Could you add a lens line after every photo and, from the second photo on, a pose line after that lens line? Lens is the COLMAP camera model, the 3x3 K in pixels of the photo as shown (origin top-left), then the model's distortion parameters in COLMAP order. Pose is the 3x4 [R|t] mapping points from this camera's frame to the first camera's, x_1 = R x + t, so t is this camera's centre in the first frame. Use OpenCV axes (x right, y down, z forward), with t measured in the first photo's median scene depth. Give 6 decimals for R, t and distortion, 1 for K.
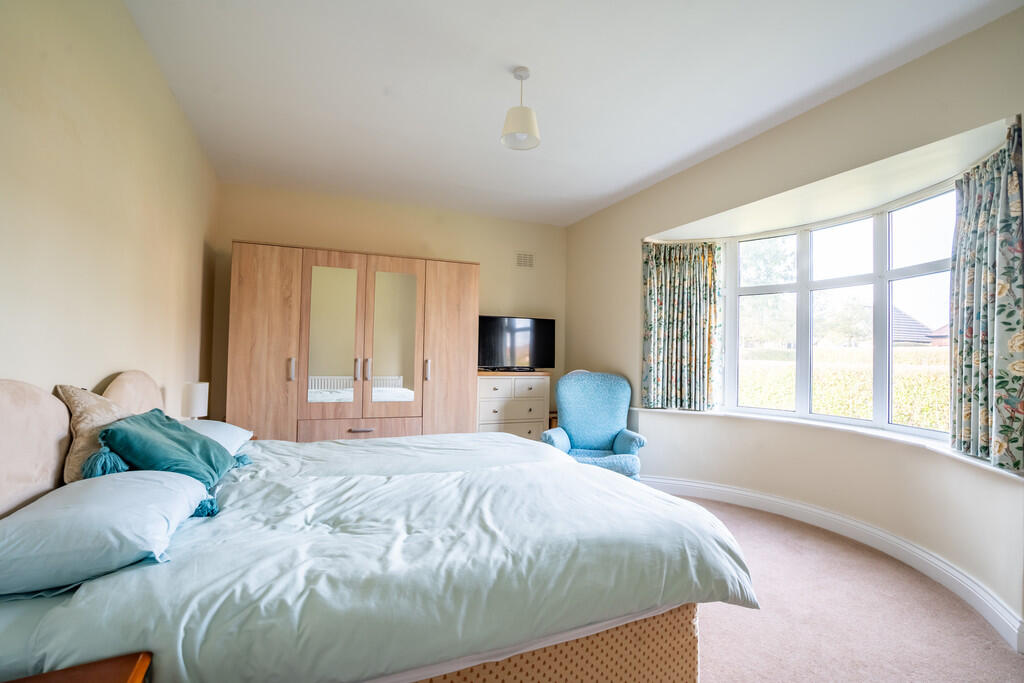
lens RADIAL K [[475.4, 0, 514.3], [0, 475.4, 342.9], [0, 0, 1]] dist [-0.063172, 0.026075]
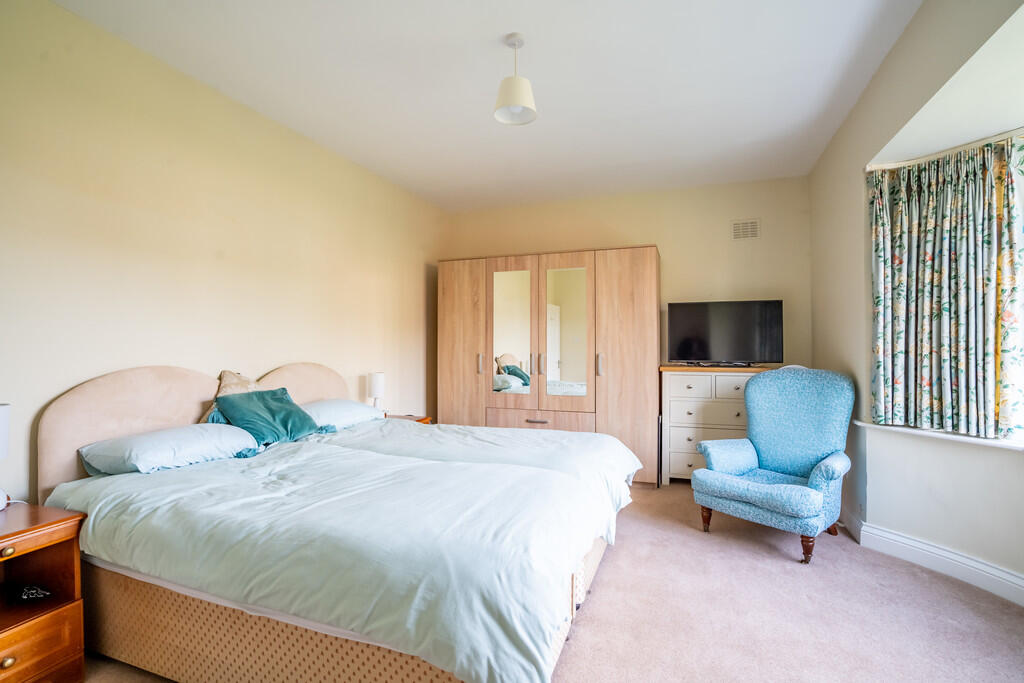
lens RADIAL K [[475.4, 0, 514.3], [0, 475.4, 342.9], [0, 0, 1]] dist [-0.063172, 0.026075]
pose [[0.718199, -0.026073, -0.695349, 0.372923], [0.031730, 0.999485, -0.004704, 0.012541], [0.695114, -0.018685, 0.718657, 0.194848]]
